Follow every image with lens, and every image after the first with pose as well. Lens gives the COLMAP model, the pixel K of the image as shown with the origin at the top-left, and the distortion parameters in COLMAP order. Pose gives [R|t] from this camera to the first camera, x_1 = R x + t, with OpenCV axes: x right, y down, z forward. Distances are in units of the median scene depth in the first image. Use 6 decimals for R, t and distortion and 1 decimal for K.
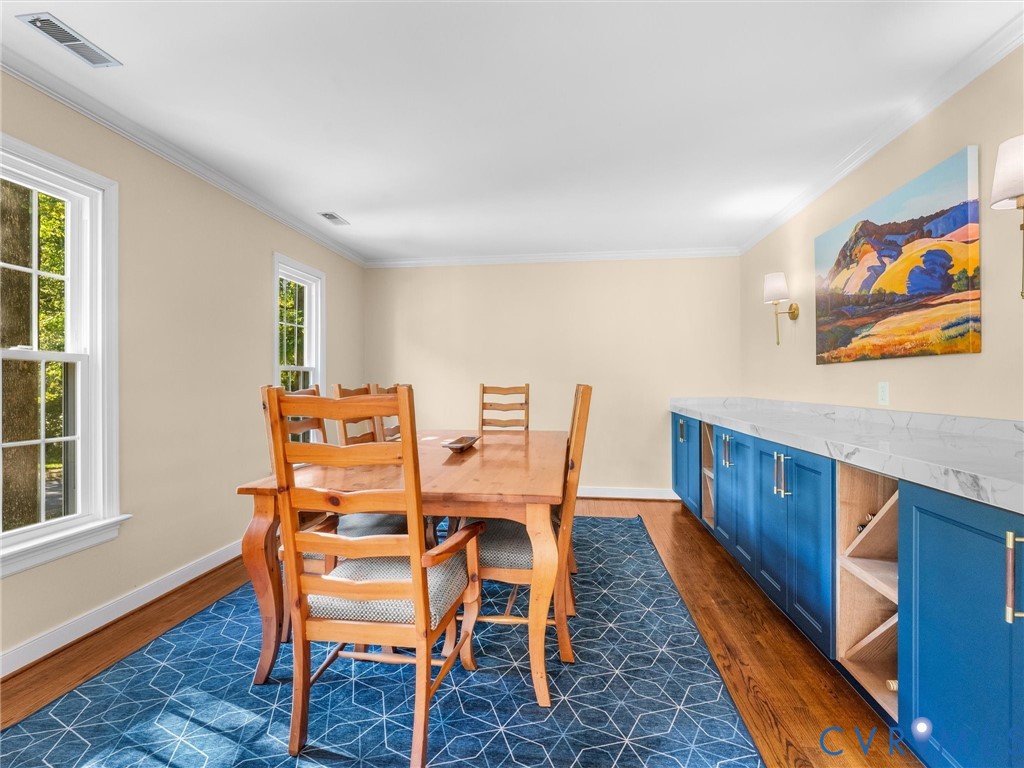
lens RADIAL K [[492.1, 0, 512.7], [0, 492.1, 382.9], [0, 0, 1]] dist [0.000058, -0.000012]
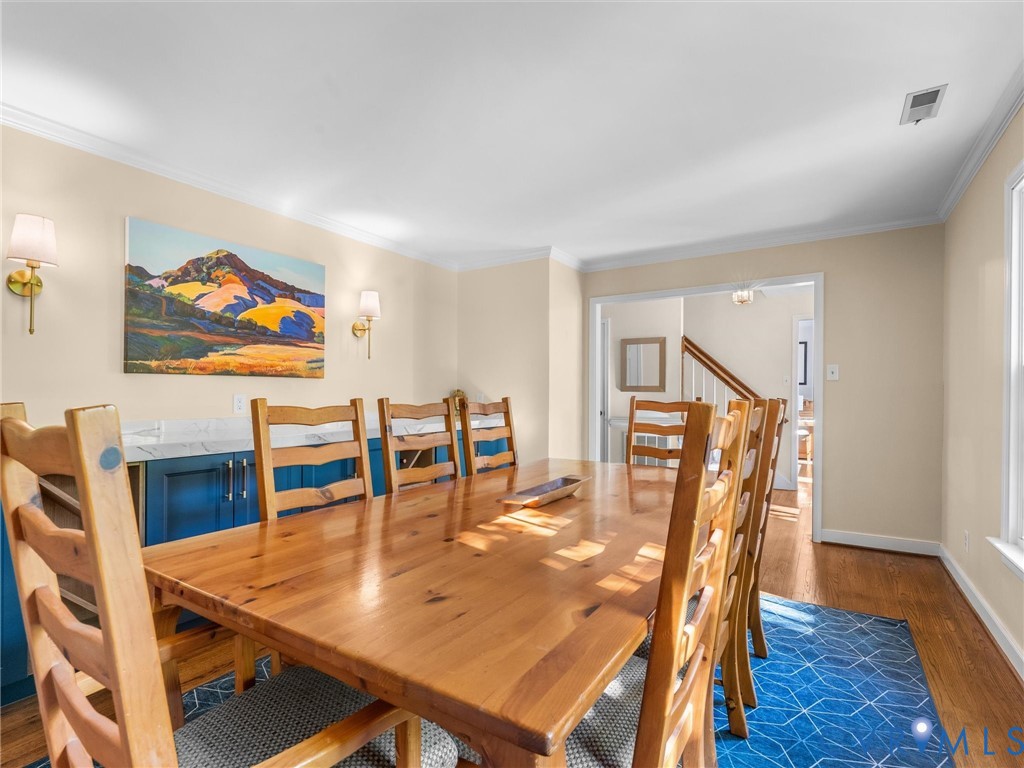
lens RADIAL K [[492.1, 0, 514.2], [0, 492.1, 390.9], [0, 0, 1]] dist [0.000058, -0.000012]
pose [[-0.906751, 0.003263, 0.421654, -0.378671], [0.000453, 0.999977, -0.006765, -0.001642], [-0.421666, -0.005944, -0.906732, 1.845908]]
